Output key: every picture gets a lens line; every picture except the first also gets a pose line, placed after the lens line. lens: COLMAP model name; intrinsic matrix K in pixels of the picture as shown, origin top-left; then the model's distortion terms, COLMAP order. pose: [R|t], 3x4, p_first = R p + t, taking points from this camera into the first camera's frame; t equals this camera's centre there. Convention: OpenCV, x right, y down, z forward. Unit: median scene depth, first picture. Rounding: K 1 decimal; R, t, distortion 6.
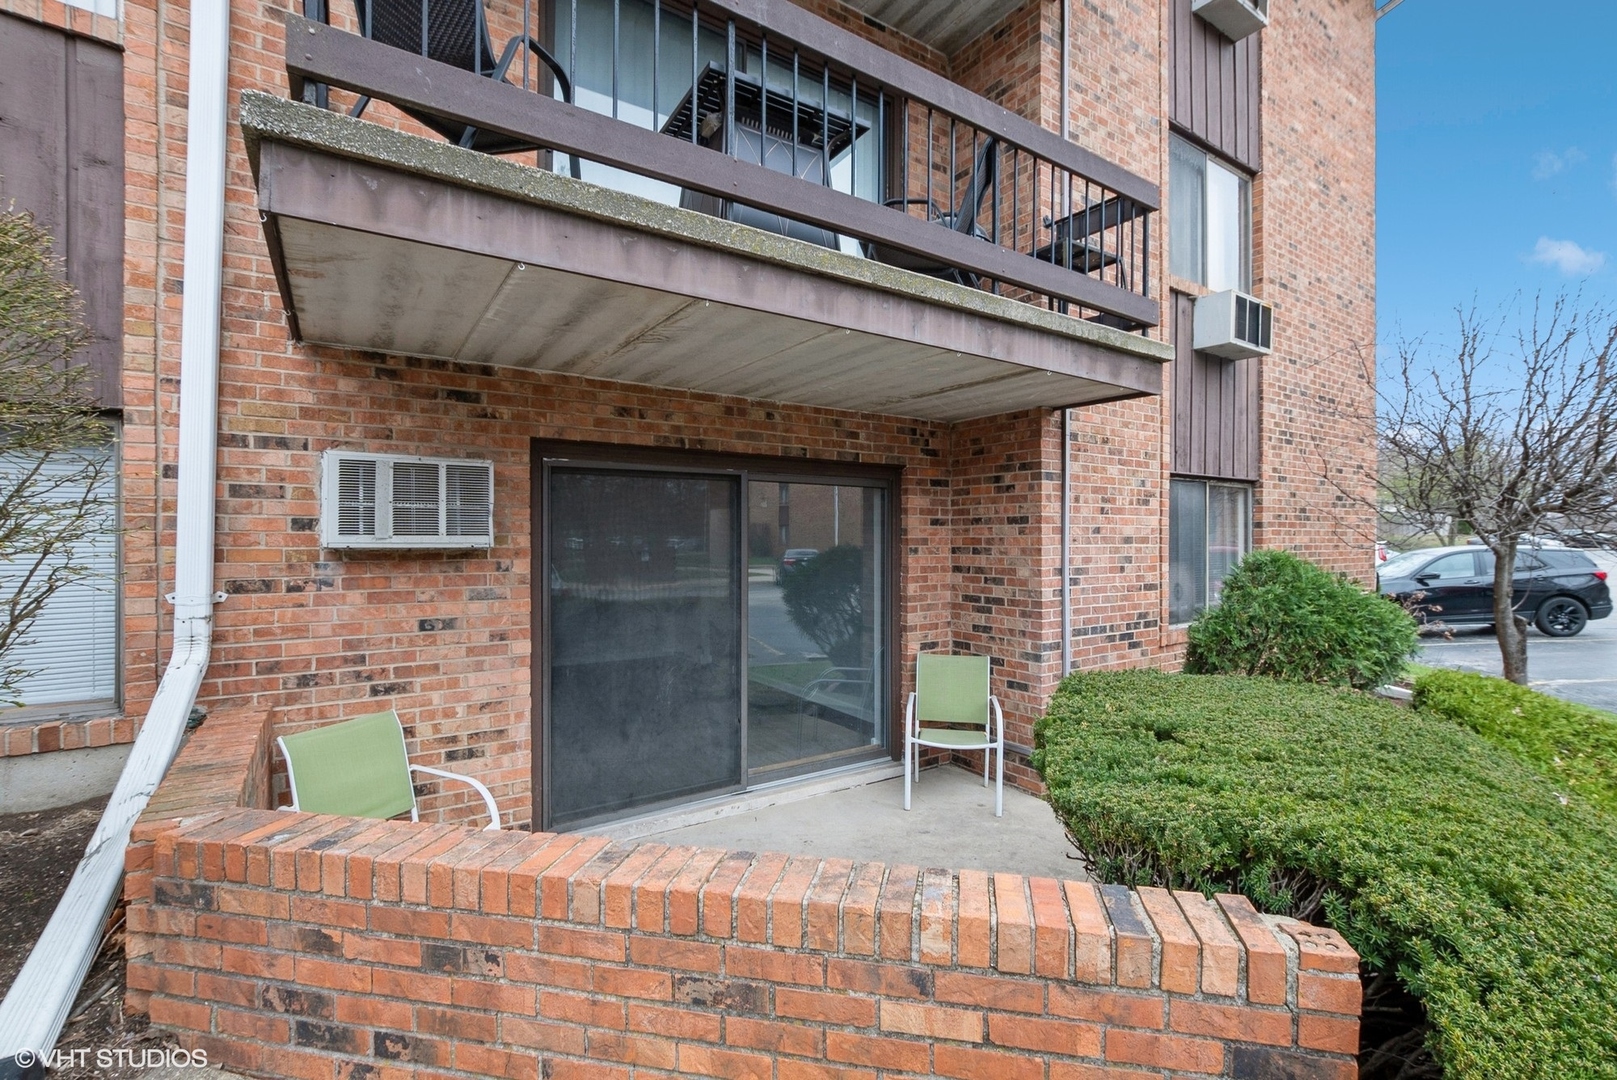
lens RADIAL K [[735.9, 0, 815.6], [0, 735.9, 540.1], [0, 0, 1]] dist [-0.014962, 0.005141]
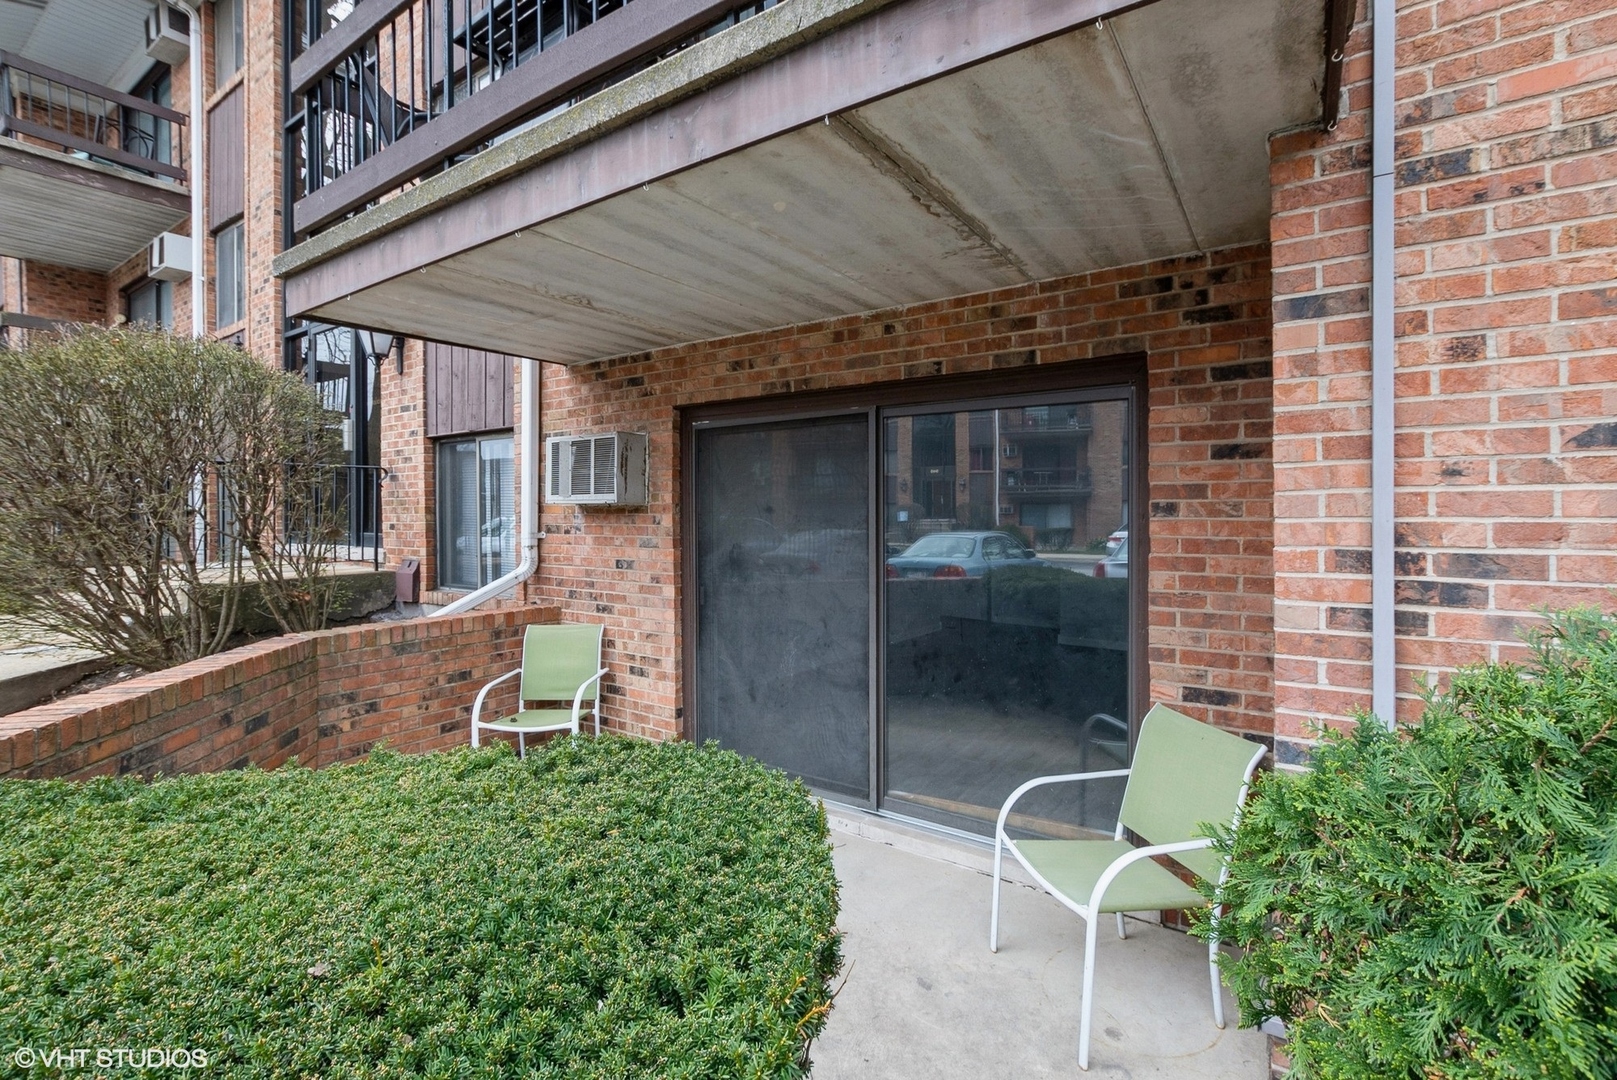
lens RADIAL K [[735.9, 0, 813.2], [0, 735.9, 523.9], [0, 0, 1]] dist [-0.014962, 0.005141]
pose [[0.355613, 0.009773, -0.934582, 0.667616], [-0.003902, 0.999952, 0.008972, 0.026545], [0.934625, 0.000456, 0.355634, 0.713713]]
